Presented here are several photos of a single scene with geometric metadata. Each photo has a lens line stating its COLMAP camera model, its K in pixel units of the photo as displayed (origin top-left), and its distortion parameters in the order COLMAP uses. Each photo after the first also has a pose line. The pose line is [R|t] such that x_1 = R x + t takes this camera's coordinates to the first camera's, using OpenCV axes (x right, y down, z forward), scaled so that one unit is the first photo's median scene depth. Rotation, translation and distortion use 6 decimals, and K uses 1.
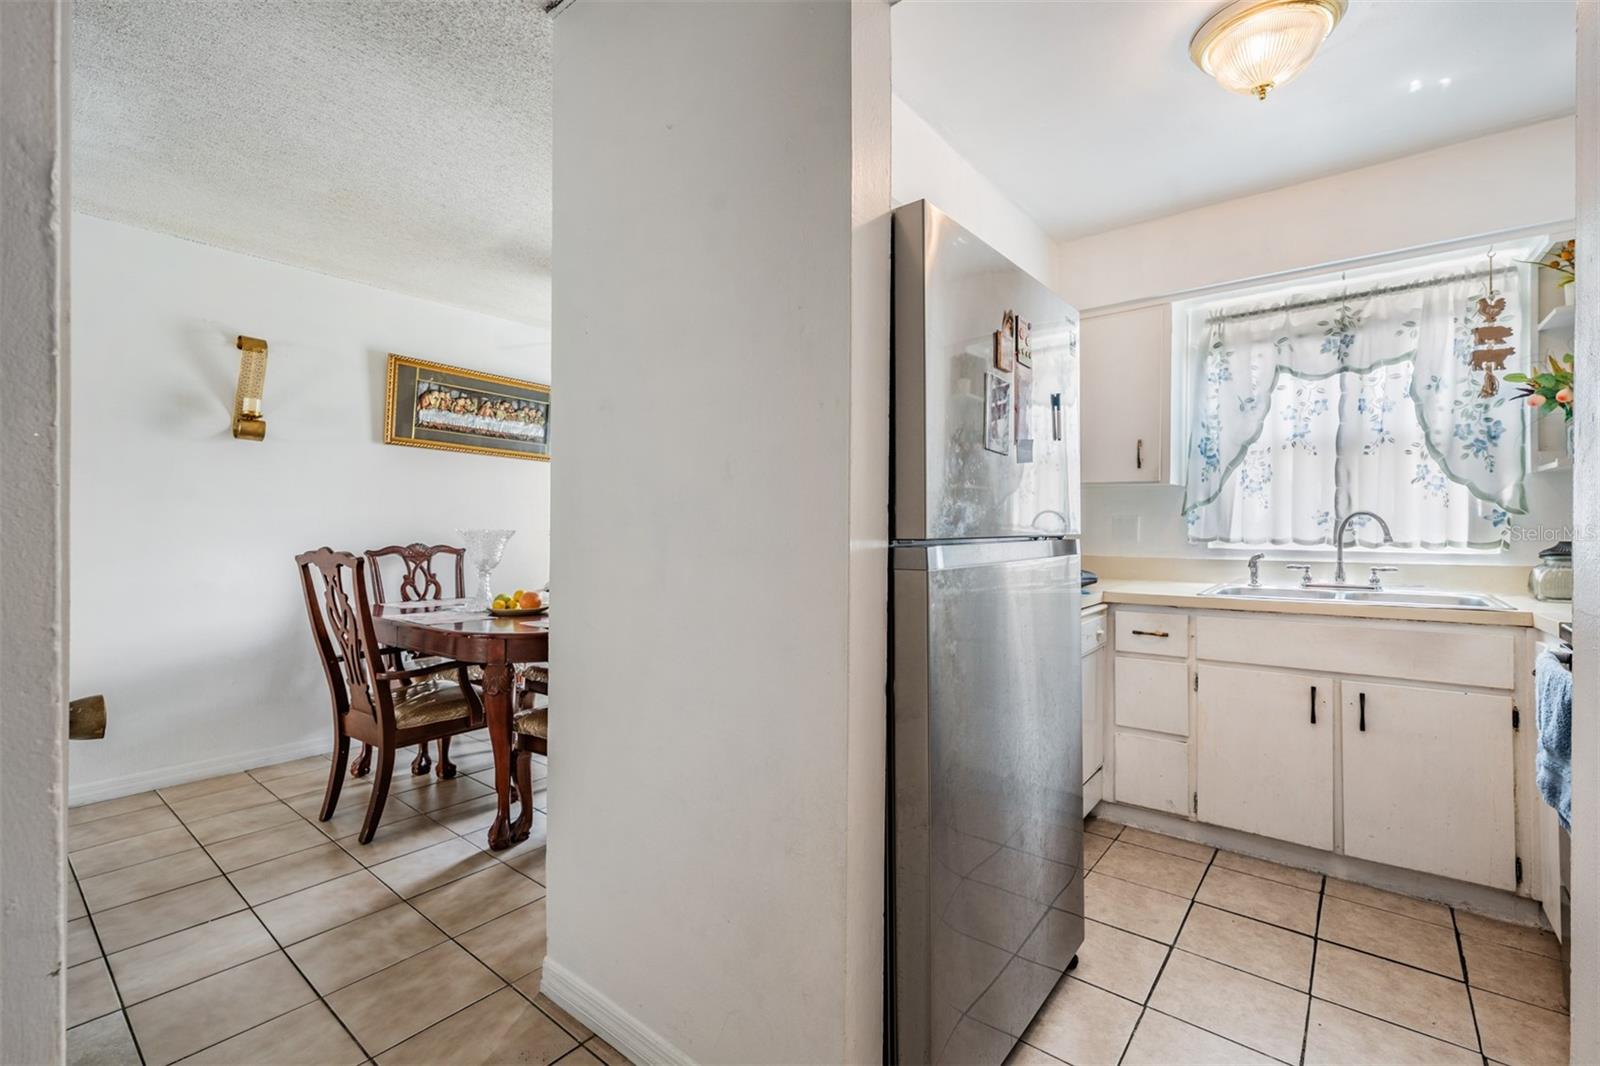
lens RADIAL K [[697.9, 0, 795.5], [0, 697.9, 528.1], [0, 0, 1]] dist [0.002054, -0.000408]
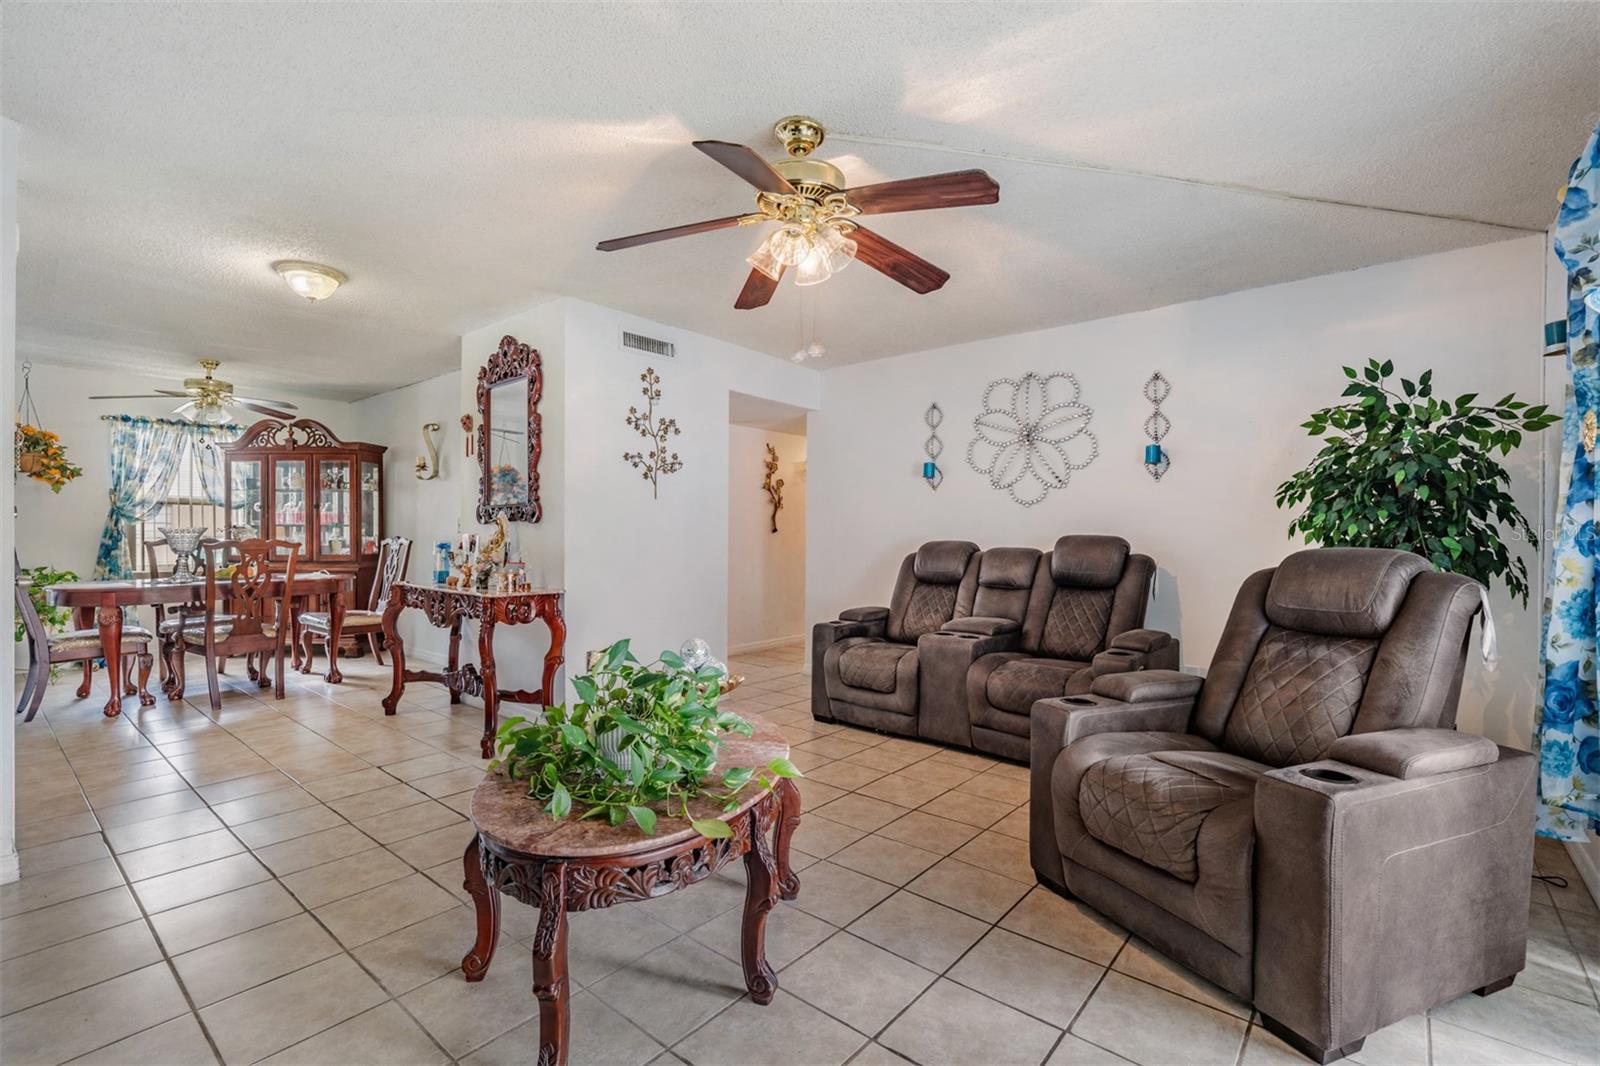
lens RADIAL K [[716.2, 0, 797.5], [0, 716.2, 531.0], [0, 0, 1]] dist [0.001609, -0.000186]
pose [[0.012581, -0.003393, 0.999915, -2.308164], [-0.006956, 0.999970, 0.003481, -0.005677], [-0.999897, -0.007000, 0.012557, -0.351160]]
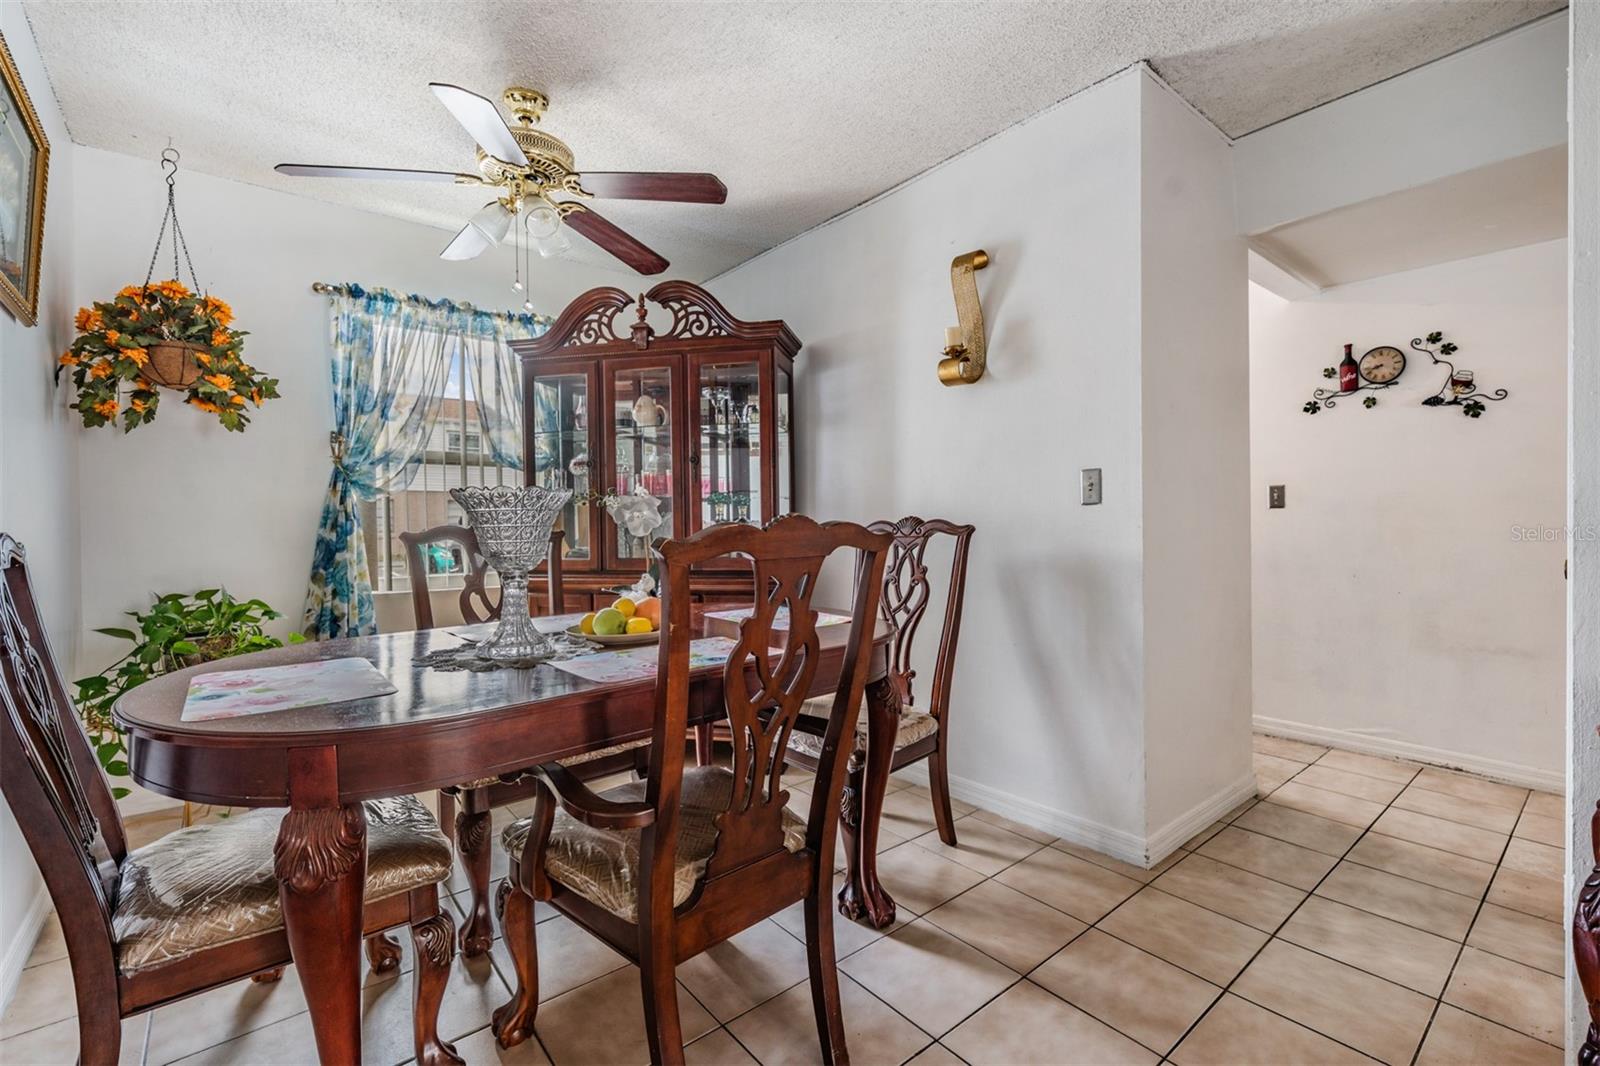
lens RADIAL K [[697.9, 0, 795.5], [0, 697.9, 528.1], [0, 0, 1]] dist [0.002054, -0.000408]
pose [[0.199599, -0.014960, 0.979764, -1.059528], [0.006406, 0.999882, 0.013962, 0.028086], [-0.979857, 0.003490, 0.199671, 0.859677]]
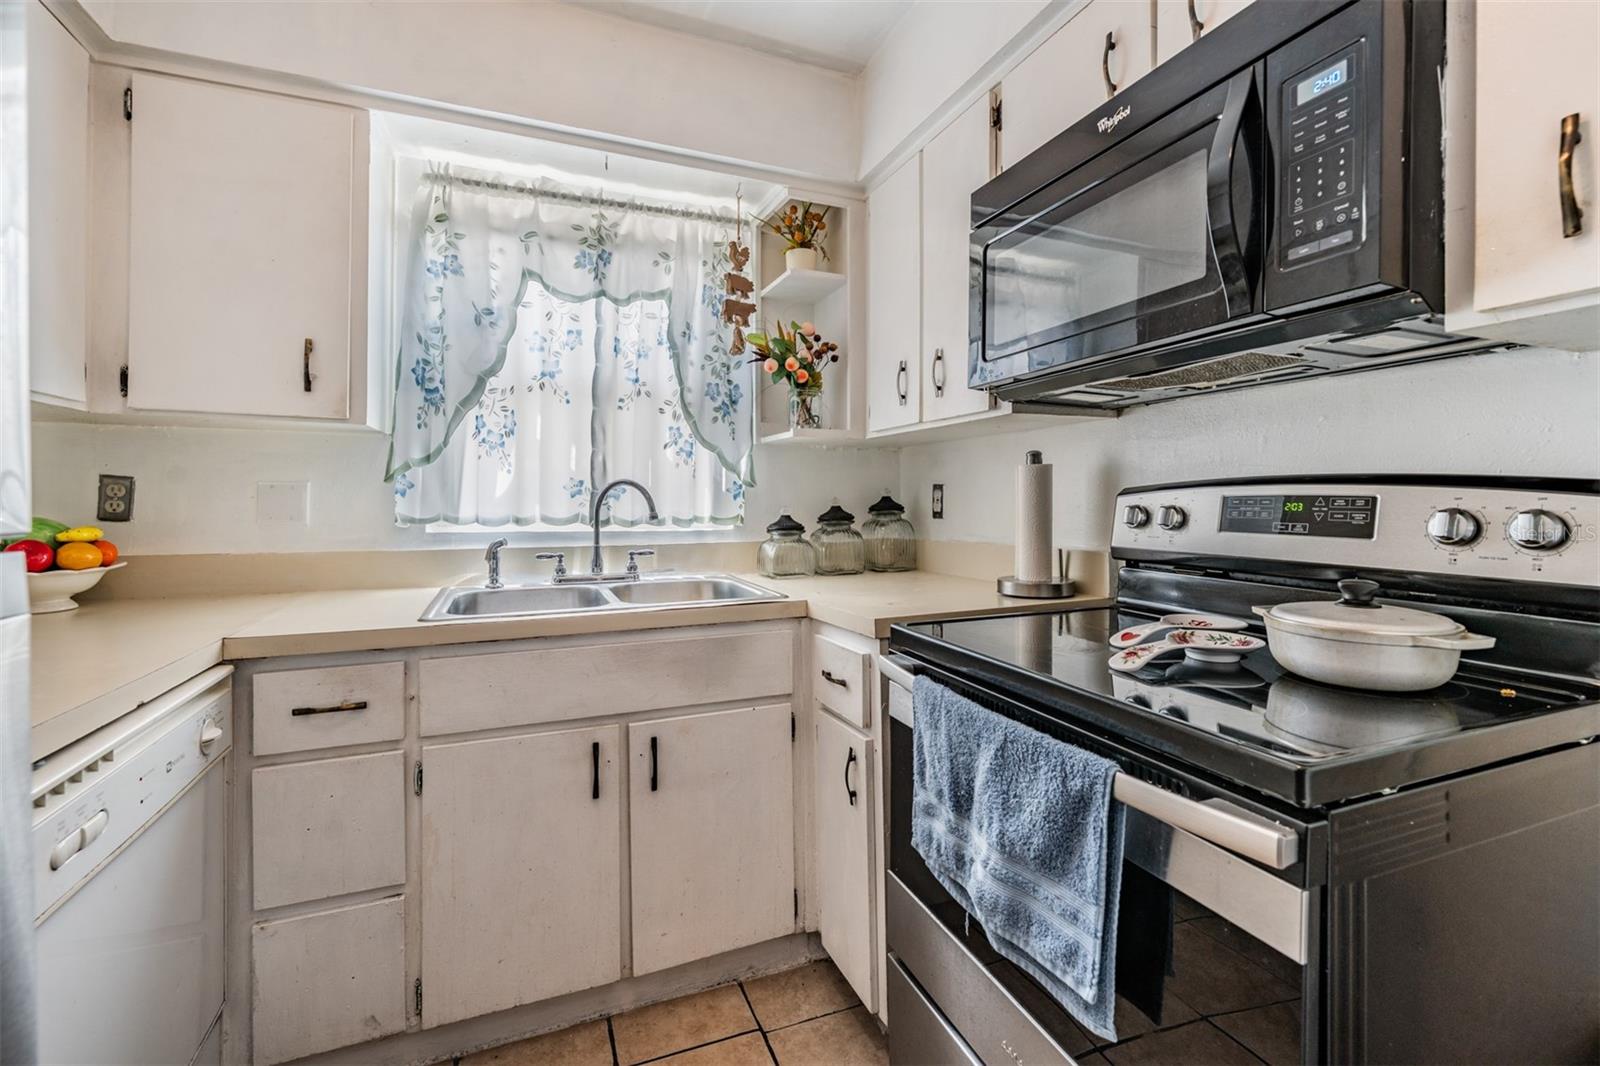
lens RADIAL K [[690.8, 0, 794.9], [0, 690.8, 501.7], [0, 0, 1]] dist [-0.000024, -0.000108]
pose [[0.485429, -0.002997, 0.874271, 0.225683], [-0.000745, 0.999992, 0.003842, -0.003237], [-0.874276, -0.002517, 0.485423, 0.446341]]
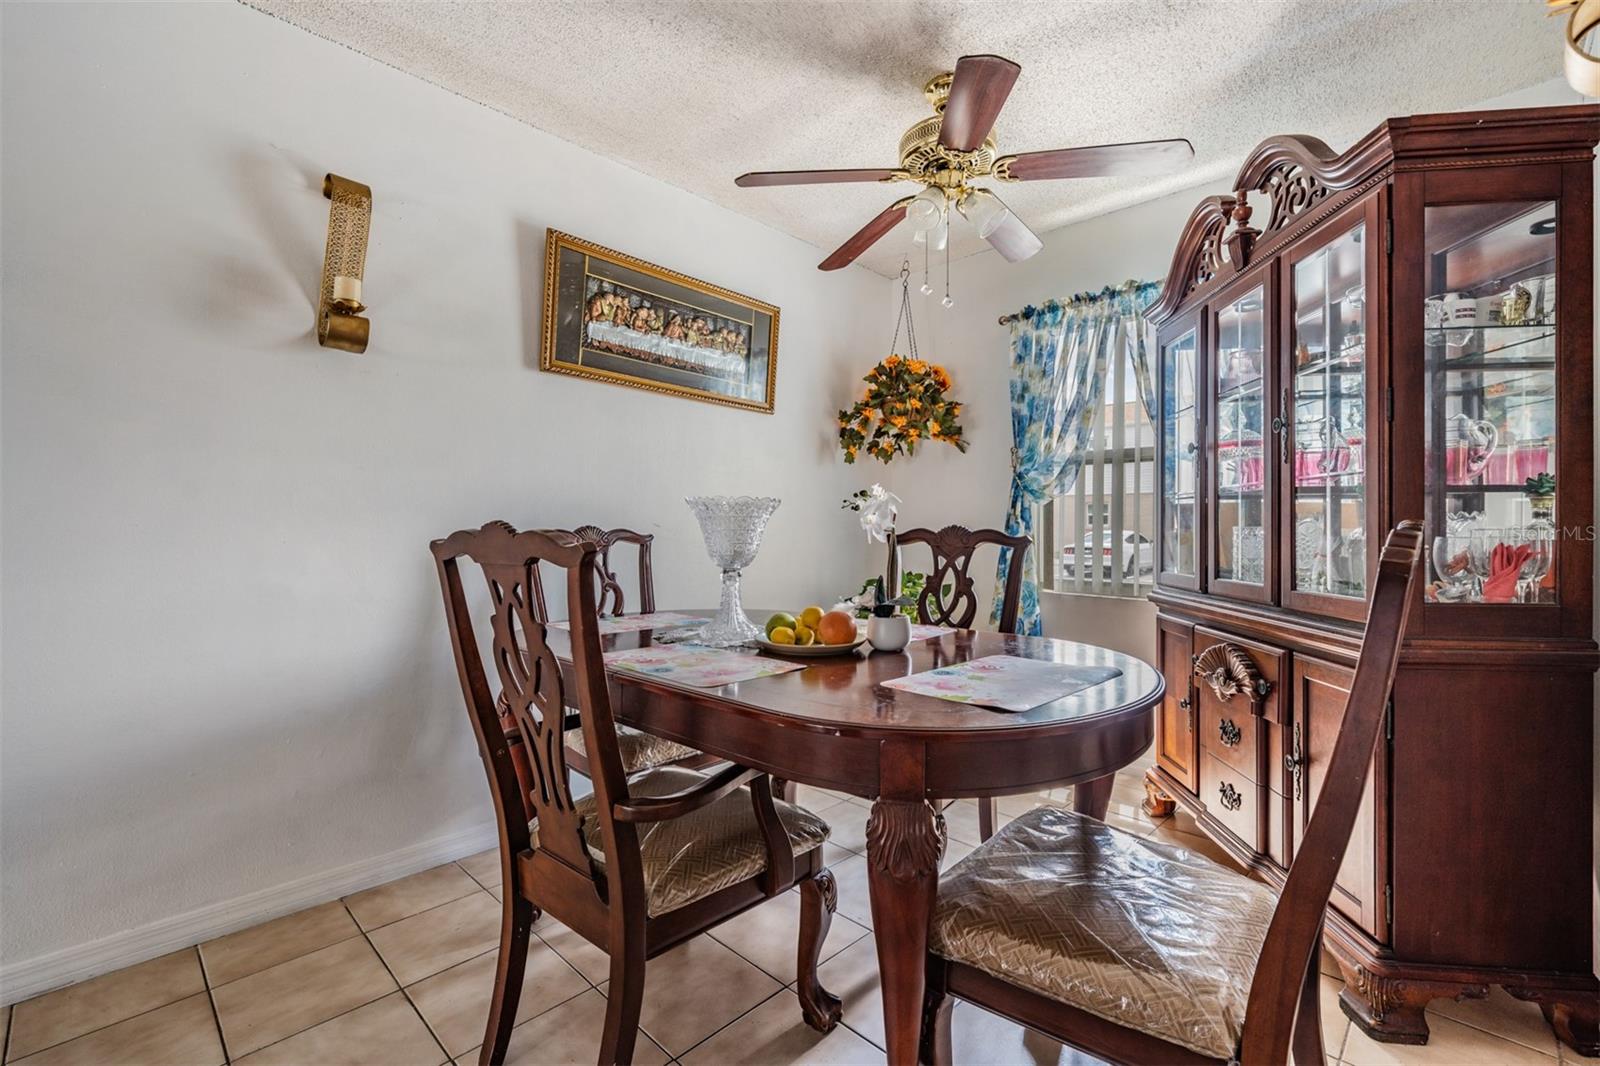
lens RADIAL K [[697.9, 0, 795.5], [0, 697.9, 528.1], [0, 0, 1]] dist [0.002054, -0.000408]
pose [[0.995850, -0.000782, -0.091007, -0.411602], [0.001471, 0.999971, 0.007505, 0.026763], [0.090998, -0.007607, 0.995822, 0.527815]]
